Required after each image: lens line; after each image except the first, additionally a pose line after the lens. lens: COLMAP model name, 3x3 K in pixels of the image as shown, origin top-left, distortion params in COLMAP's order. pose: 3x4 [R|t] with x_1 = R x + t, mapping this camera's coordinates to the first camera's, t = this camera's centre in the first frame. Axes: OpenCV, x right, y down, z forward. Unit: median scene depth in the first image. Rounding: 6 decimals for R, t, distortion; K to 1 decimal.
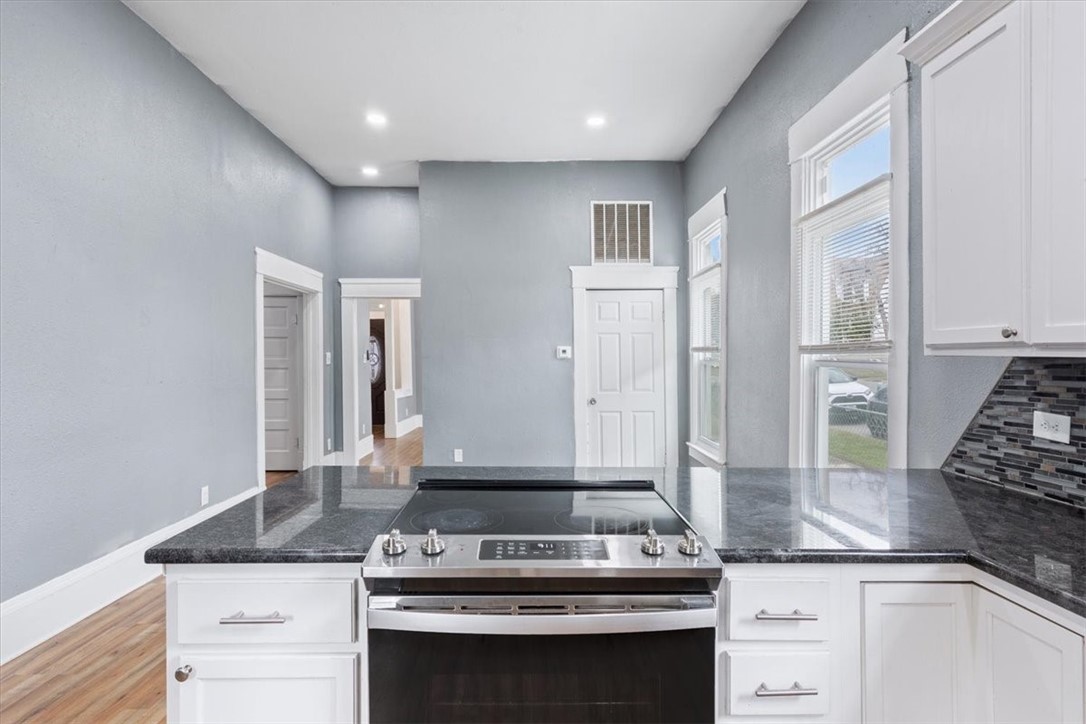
lens RADIAL K [[520.1, 0, 540.3], [0, 520.1, 367.1], [0, 0, 1]] dist [-0.022443, -0.001531]
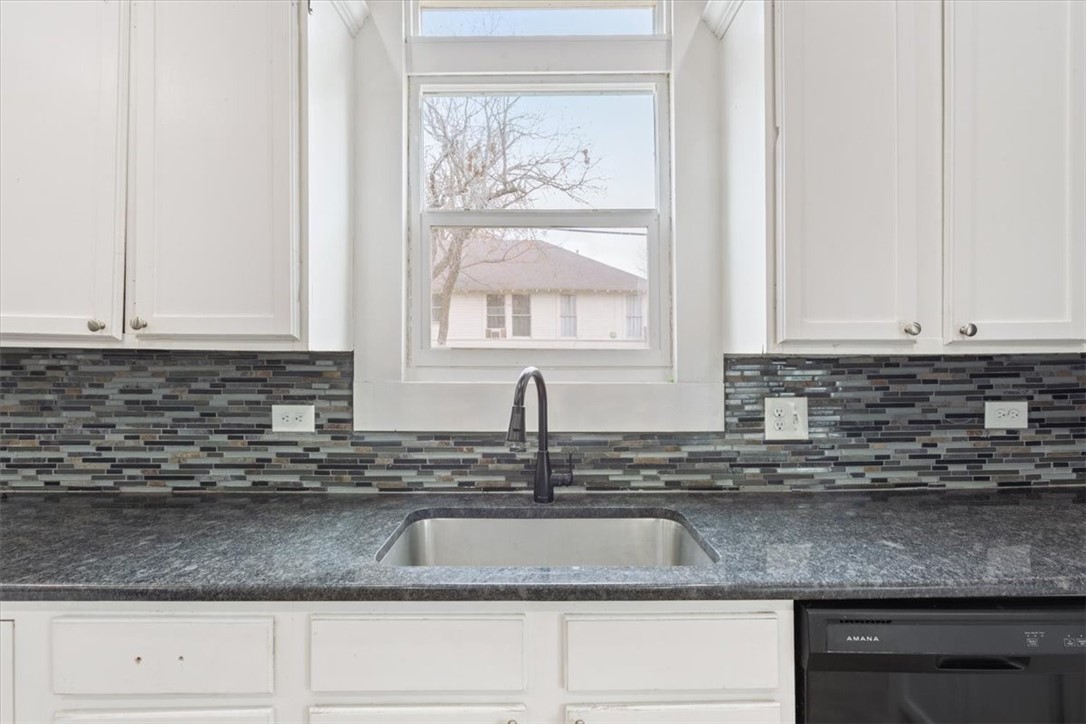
lens RADIAL K [[520.1, 0, 543.2], [0, 520.1, 356.2], [0, 0, 1]] dist [-0.022443, -0.001531]
pose [[0.031398, 0.013468, 0.999416, -0.013298], [-0.000536, 0.999909, -0.013458, 0.018284], [-0.999507, -0.000113, 0.031402, 1.640645]]
